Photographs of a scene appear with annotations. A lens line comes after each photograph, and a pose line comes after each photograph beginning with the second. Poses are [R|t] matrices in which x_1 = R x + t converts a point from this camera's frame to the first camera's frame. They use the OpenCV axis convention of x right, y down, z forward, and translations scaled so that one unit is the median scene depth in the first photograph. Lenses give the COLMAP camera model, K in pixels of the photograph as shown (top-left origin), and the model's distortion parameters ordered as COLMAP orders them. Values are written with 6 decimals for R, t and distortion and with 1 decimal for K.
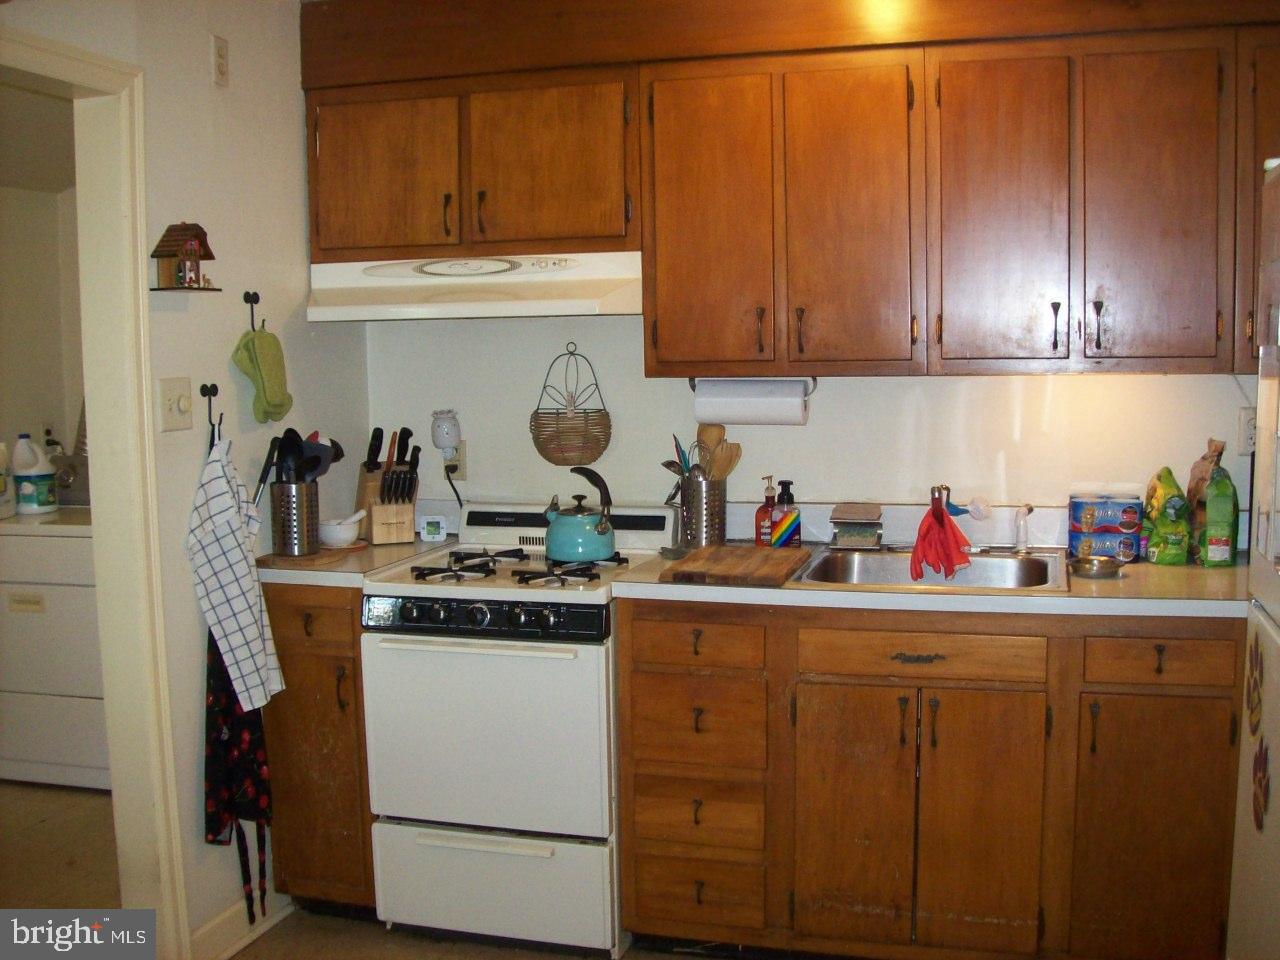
lens RADIAL K [[1376.9, 0, 640.7], [0, 1376.9, 480.4], [0, 0, 1]] dist [-0.091481, 0.000000]
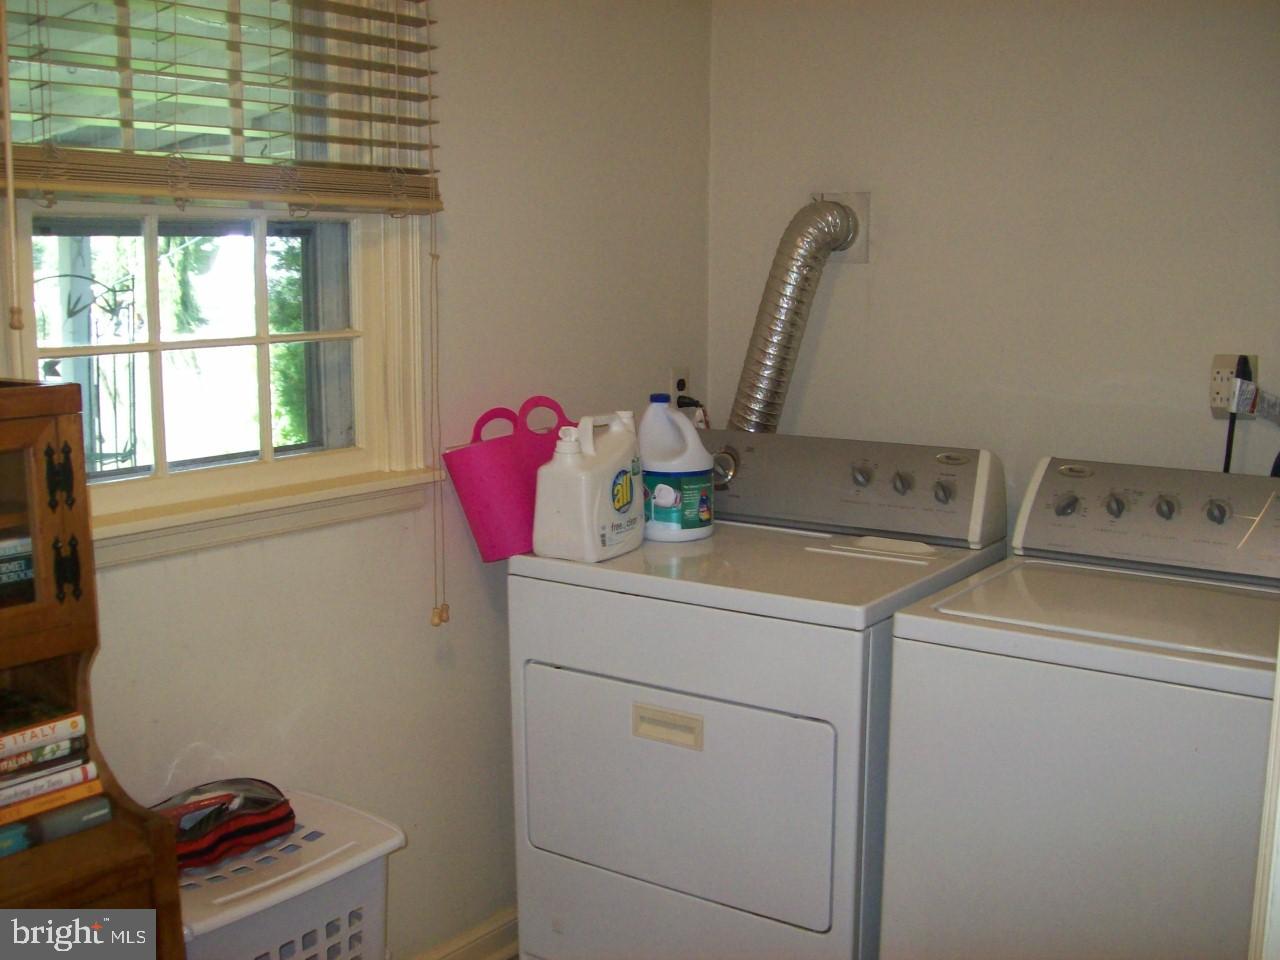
lens RADIAL K [[1376.9, 0, 641.2], [0, 1376.9, 479.7], [0, 0, 1]] dist [-0.091481, 0.000000]
pose [[0.941364, 0.067532, -0.330565, -0.277673], [-0.045530, 0.996228, 0.073864, -0.041115], [0.334307, -0.054483, 0.940888, 0.469961]]
